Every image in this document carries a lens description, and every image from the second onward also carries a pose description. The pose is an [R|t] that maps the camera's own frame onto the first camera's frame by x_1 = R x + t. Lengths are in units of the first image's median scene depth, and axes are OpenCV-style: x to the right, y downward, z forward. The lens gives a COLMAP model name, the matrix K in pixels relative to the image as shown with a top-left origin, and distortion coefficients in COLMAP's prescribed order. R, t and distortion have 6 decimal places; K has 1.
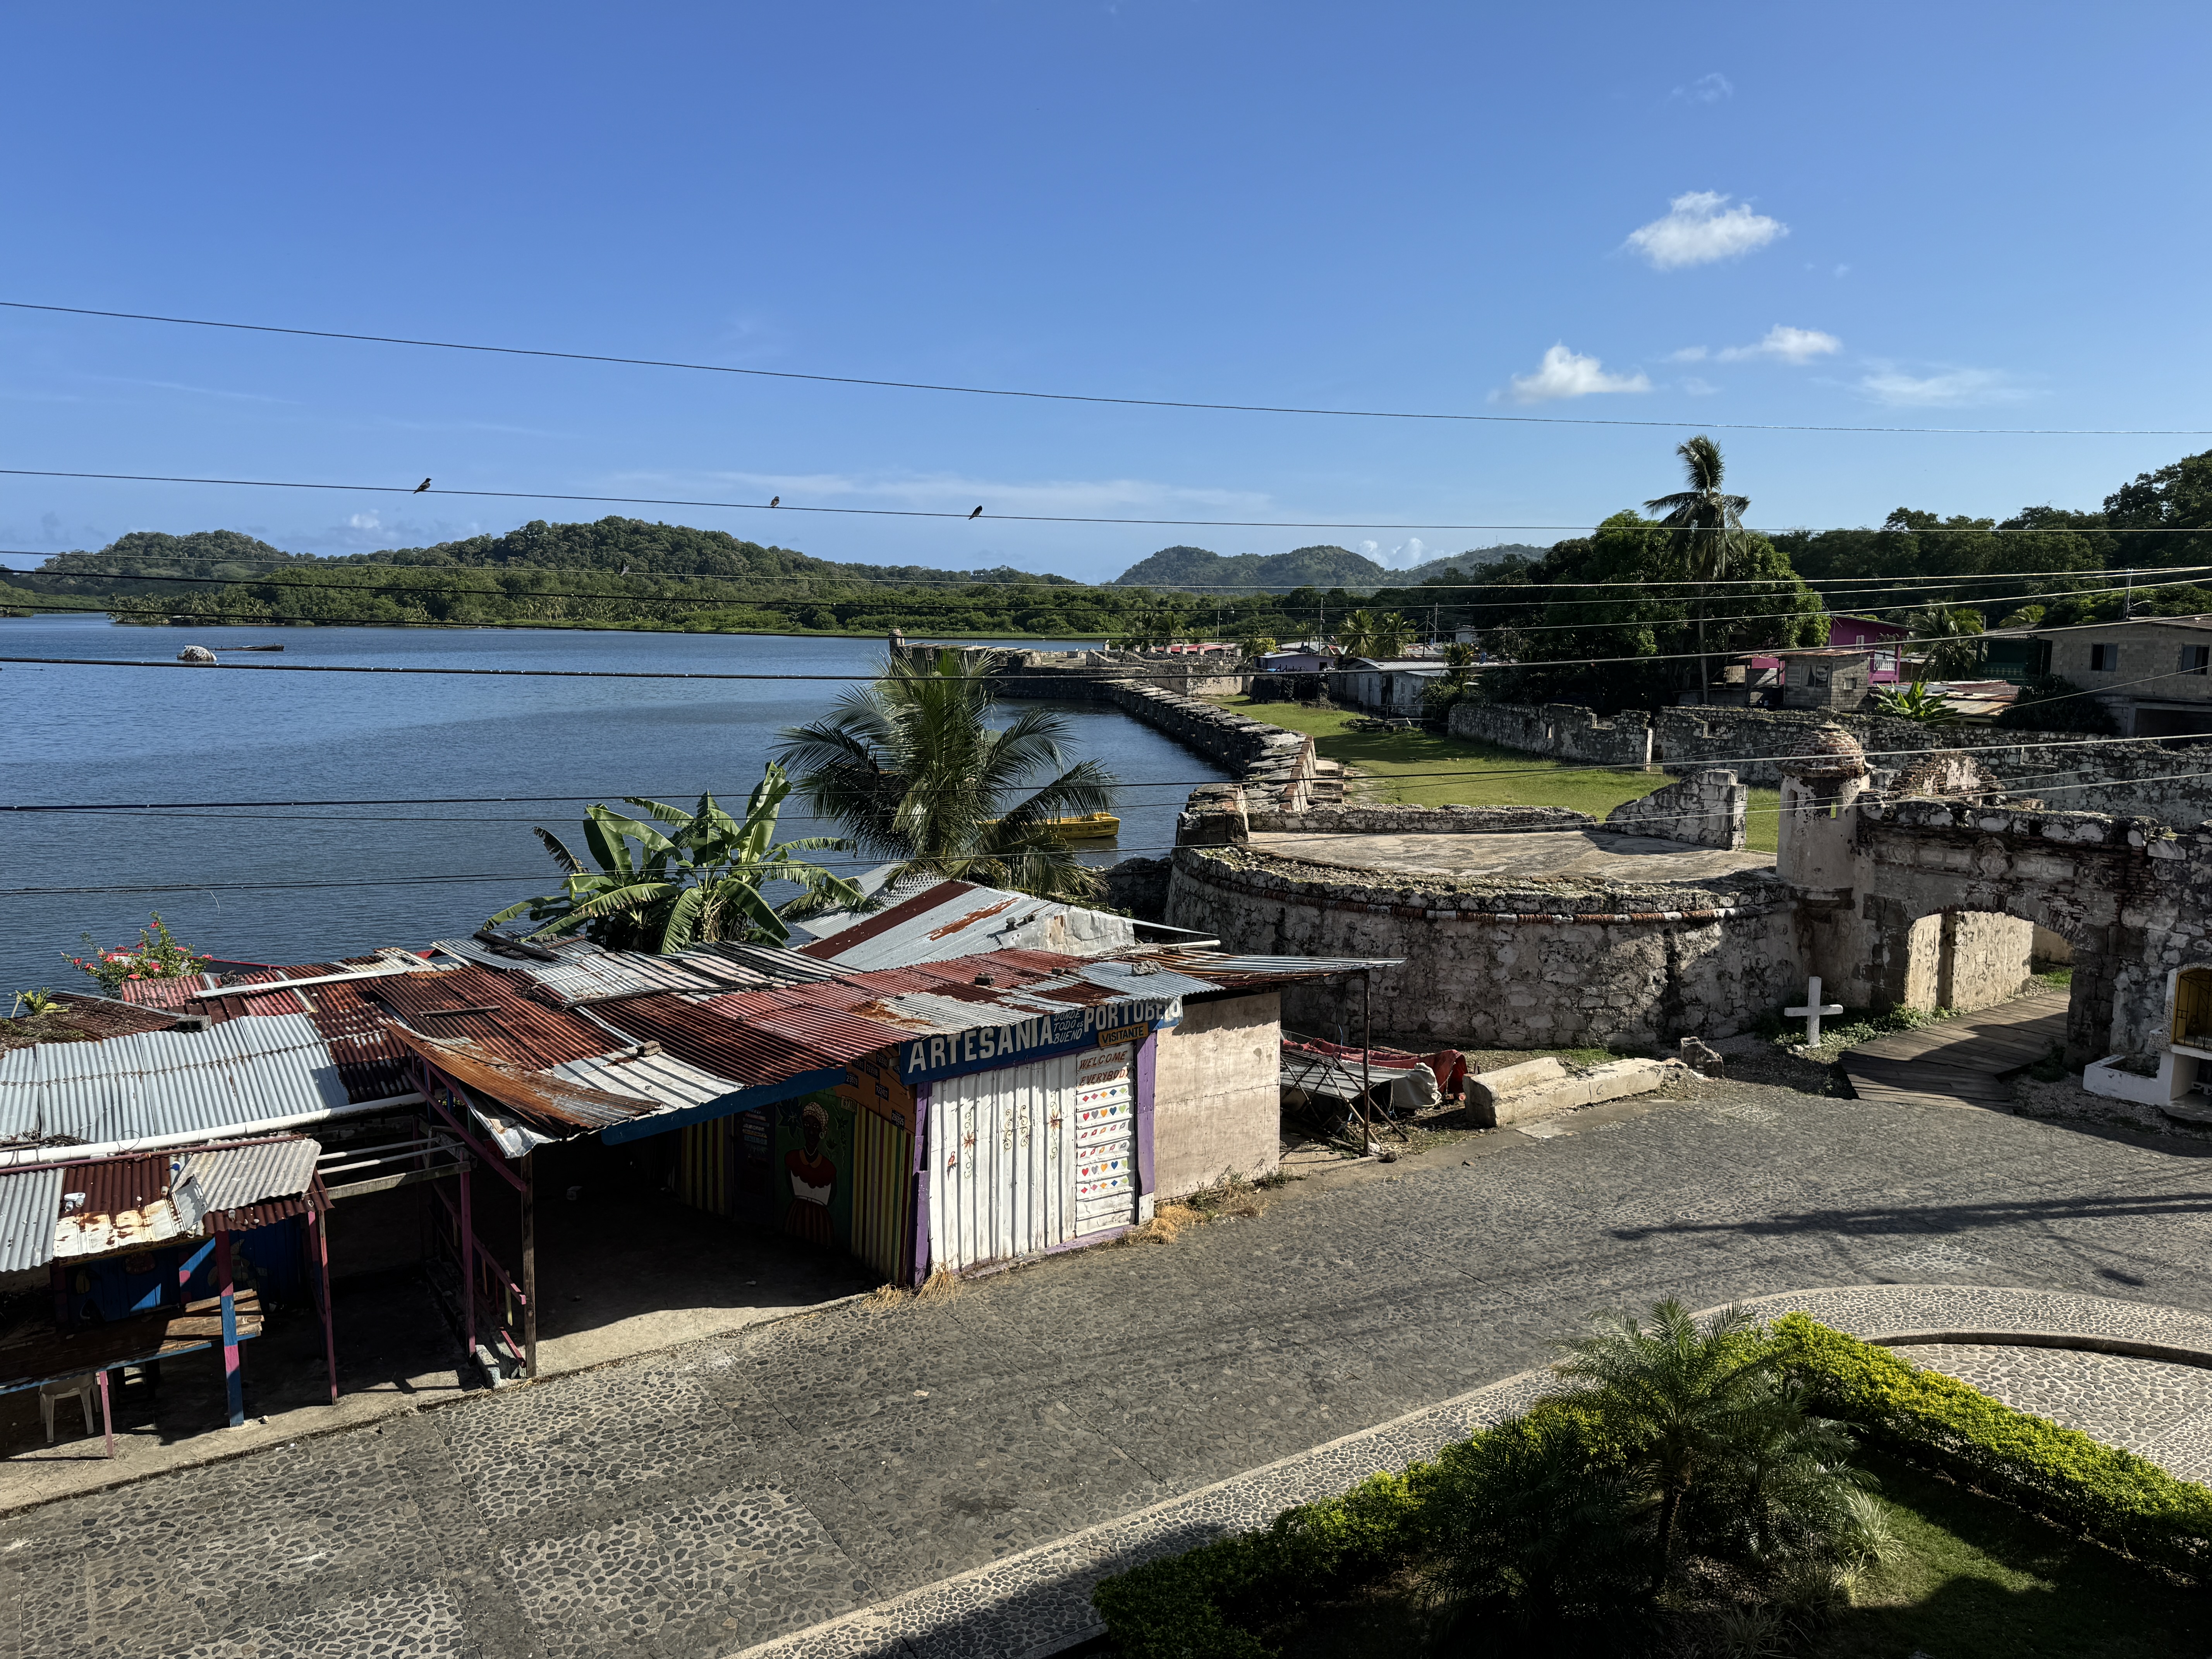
lens RADIAL K [[1575.2, 0, 1108.3], [0, 1575.2, 820.7], [0, 0, 1]] dist [0.003734, -0.001395]
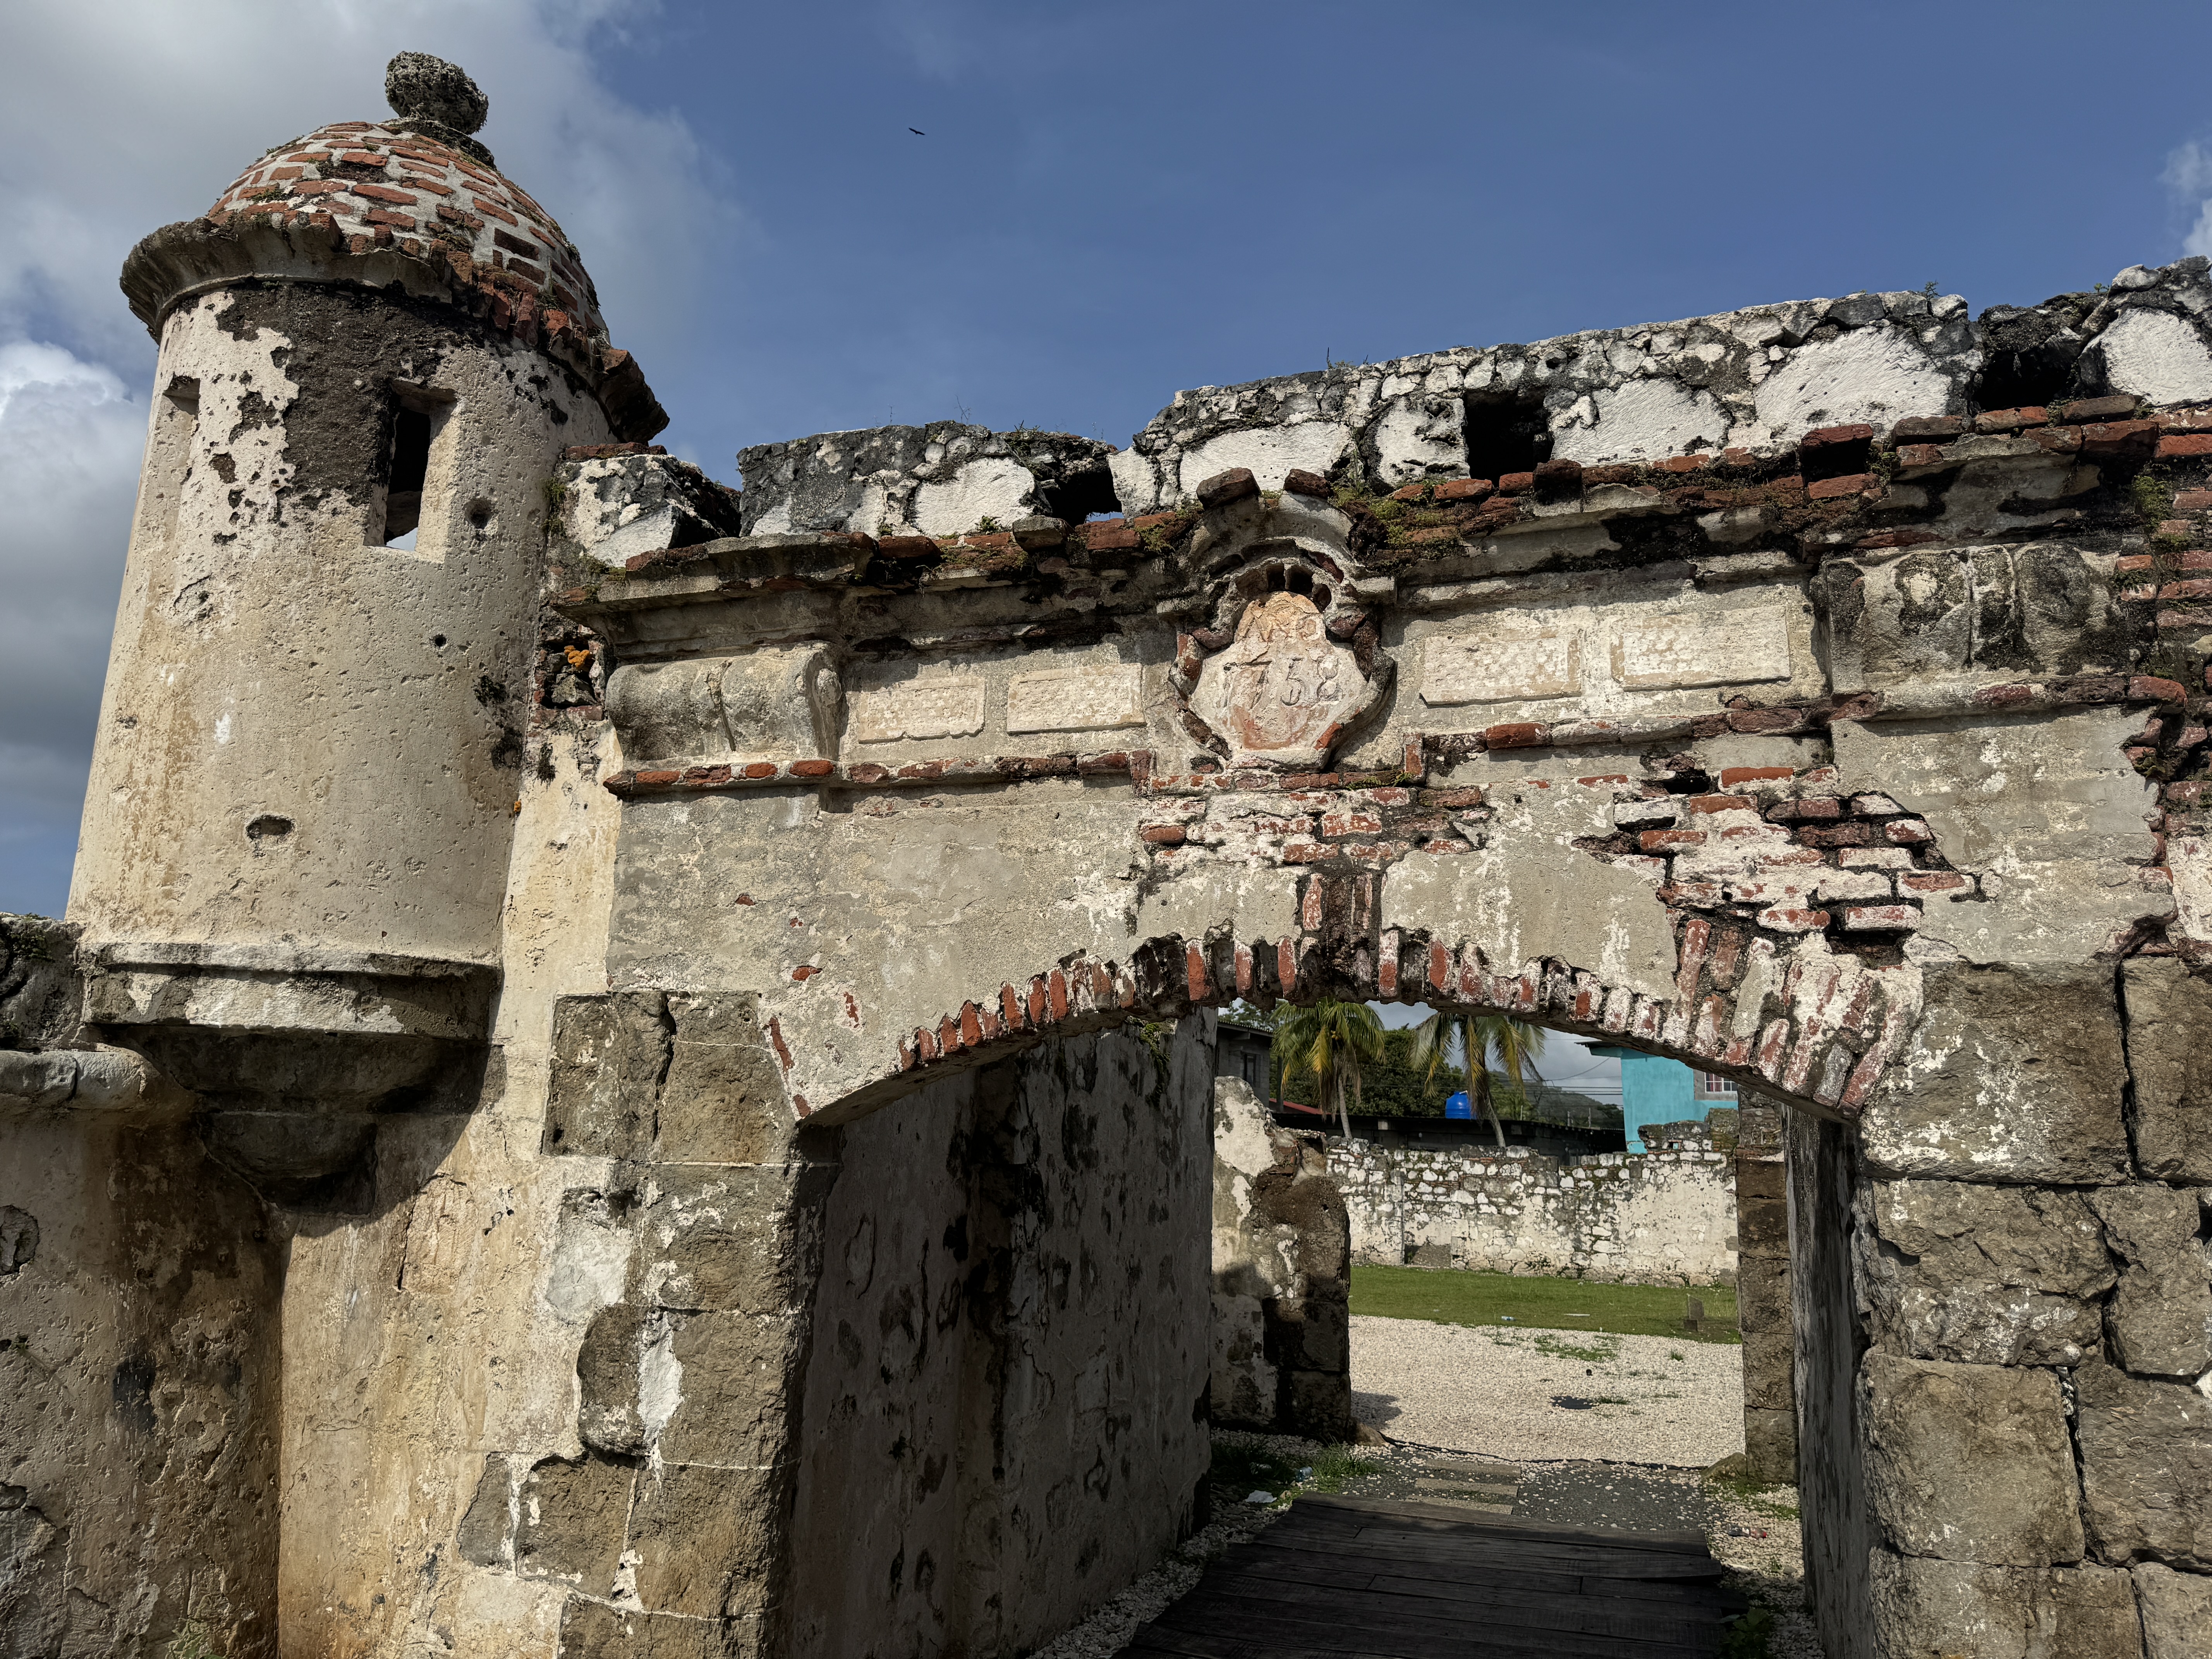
lens RADIAL K [[1575.2, 0, 1112.7], [0, 1575.2, 828.0], [0, 0, 1]] dist [0.003734, -0.001395]
pose [[0.808724, 0.144564, 0.570146, 0.452480], [0.043845, 0.951813, -0.303530, 0.086633], [-0.586552, 0.270470, 0.763415, 0.878284]]
